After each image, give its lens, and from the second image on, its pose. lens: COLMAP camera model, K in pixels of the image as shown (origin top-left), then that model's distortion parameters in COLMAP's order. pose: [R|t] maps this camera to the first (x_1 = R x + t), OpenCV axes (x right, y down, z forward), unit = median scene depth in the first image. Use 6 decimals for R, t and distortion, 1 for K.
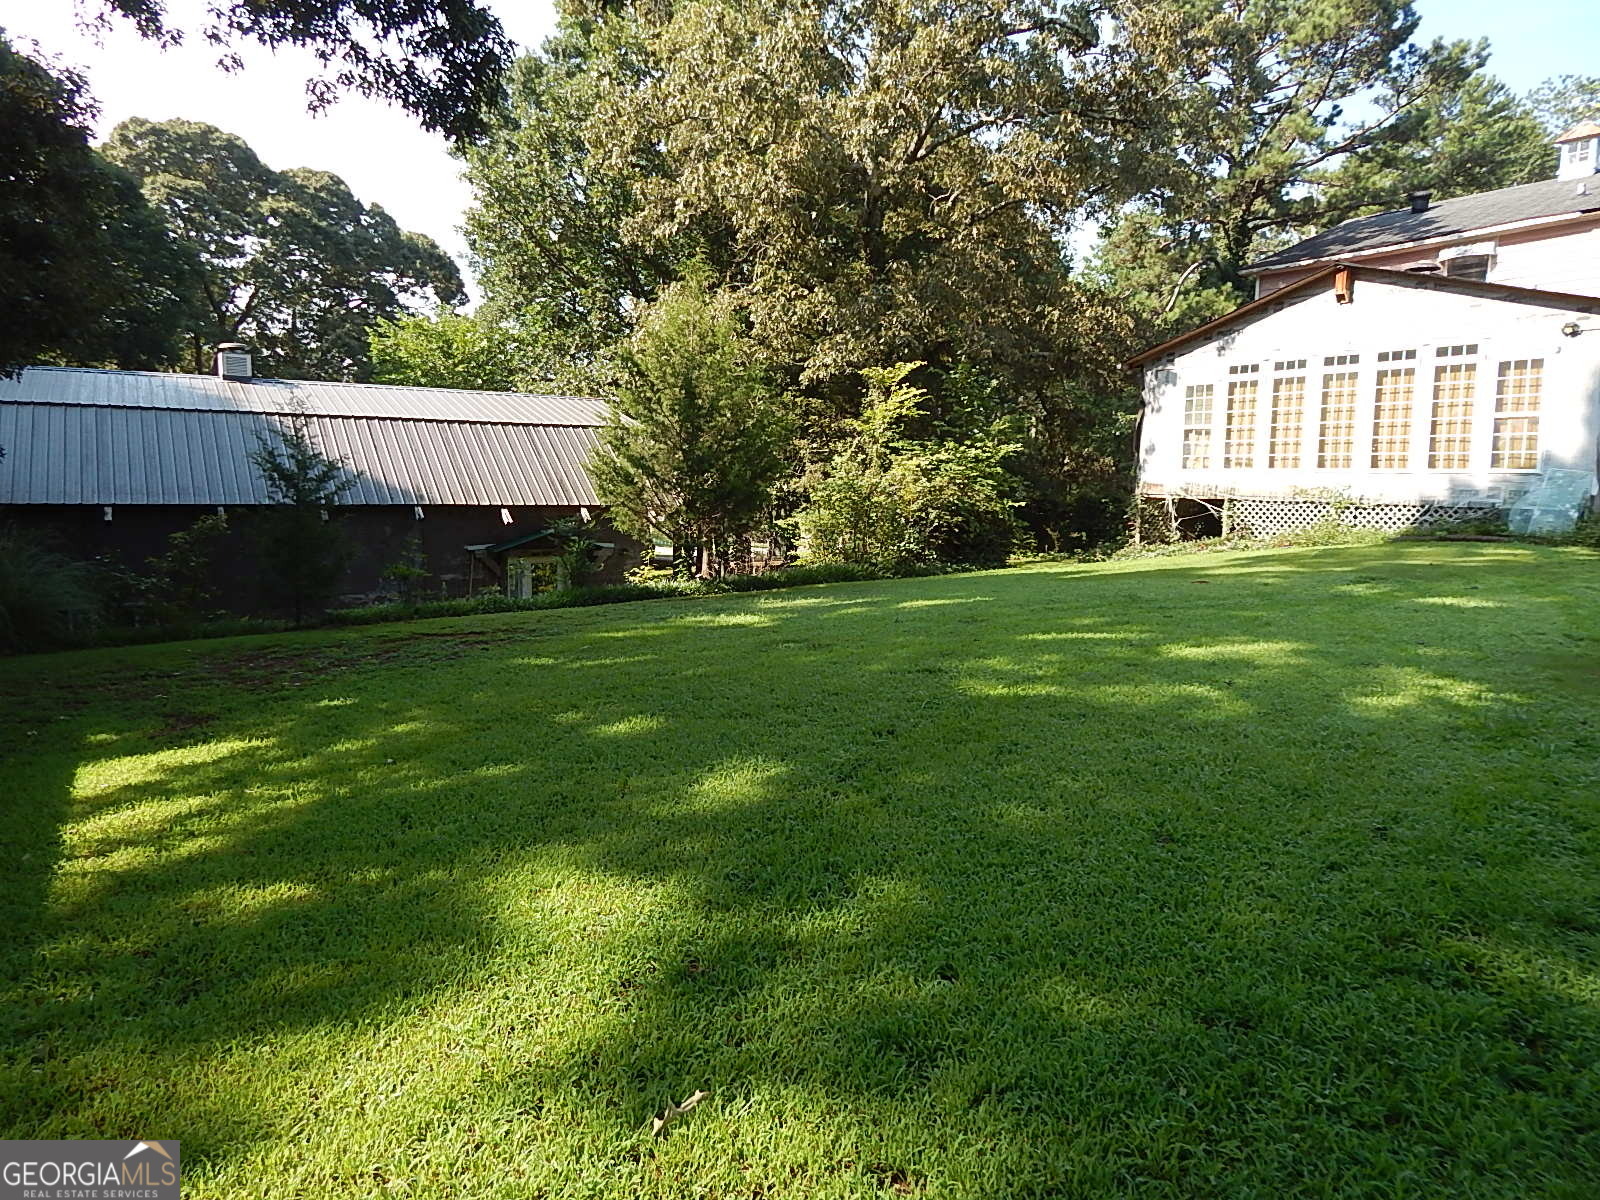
lens RADIAL K [[1062.5, 0, 805.4], [0, 1062.5, 594.2], [0, 0, 1]] dist [0.007355, -0.010148]
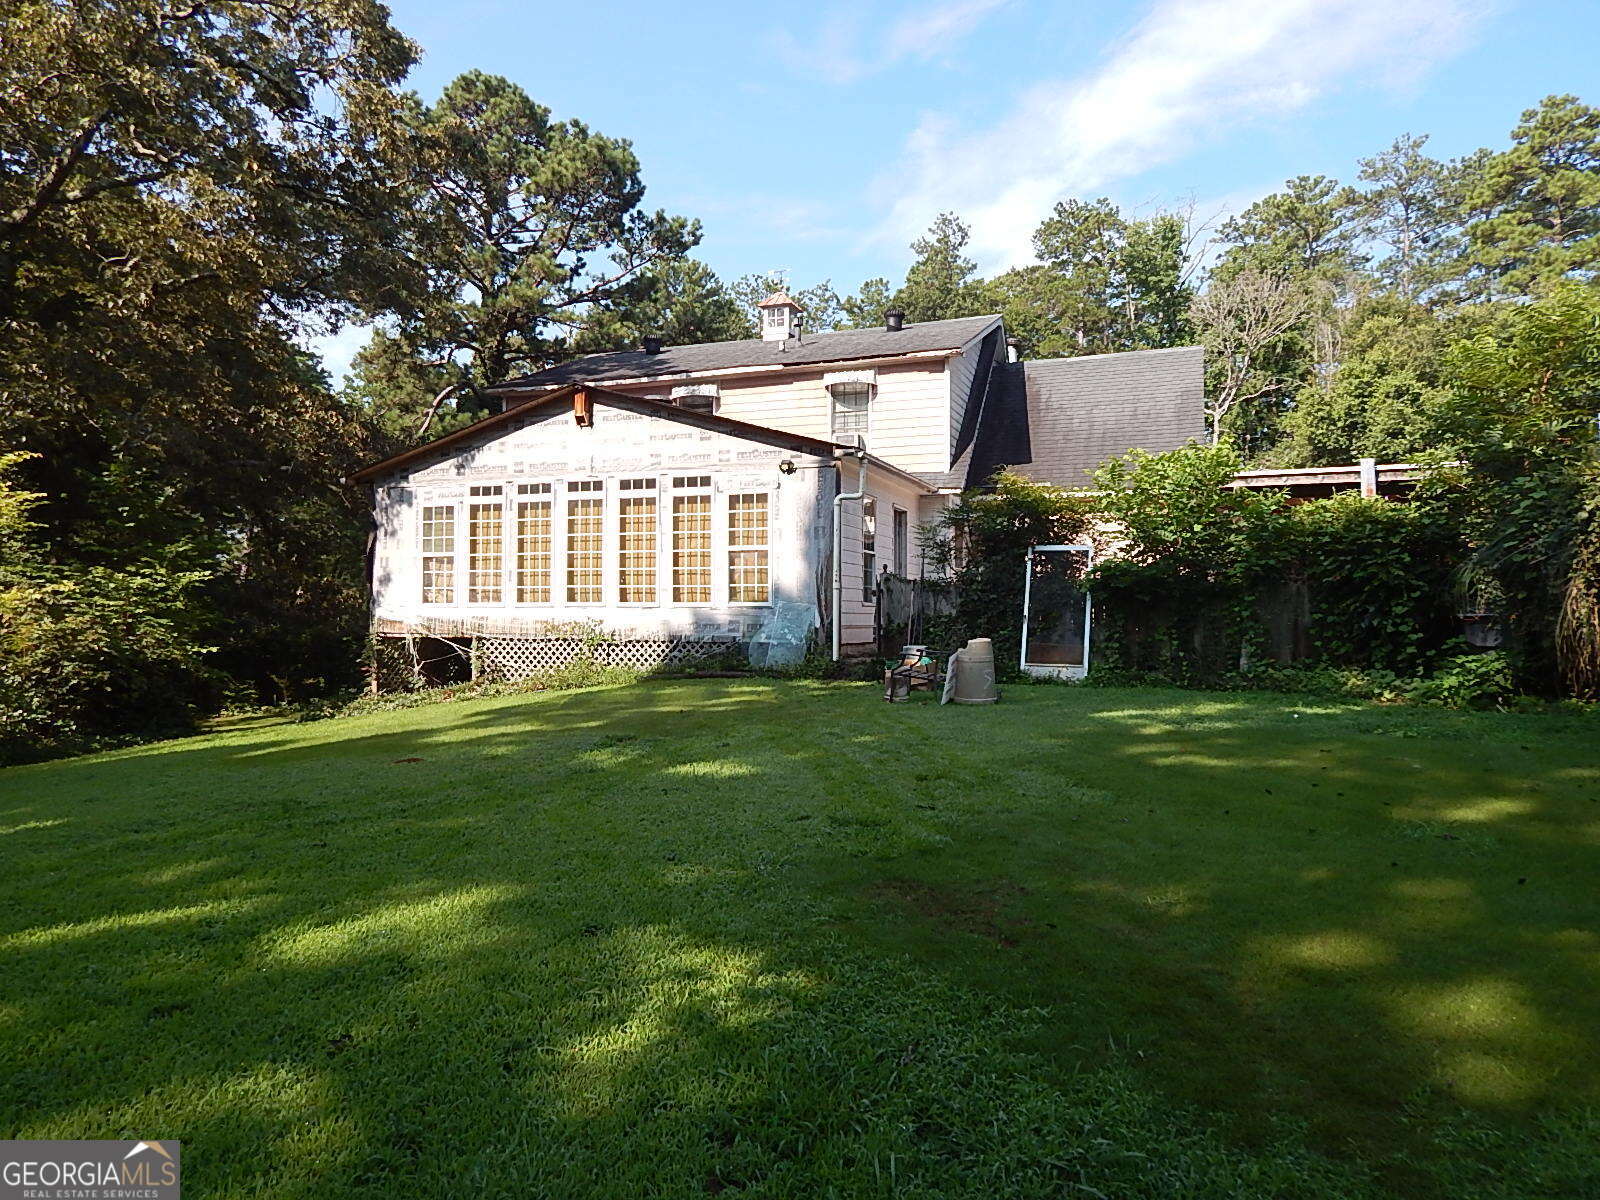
lens RADIAL K [[1062.5, 0, 798.8], [0, 1062.5, 596.8], [0, 0, 1]] dist [0.007355, -0.010148]
pose [[0.802769, -0.002084, 0.596286, 0.085997], [0.072755, 0.992865, -0.094479, -0.019790], [-0.591835, 0.119228, 0.797193, 0.139380]]
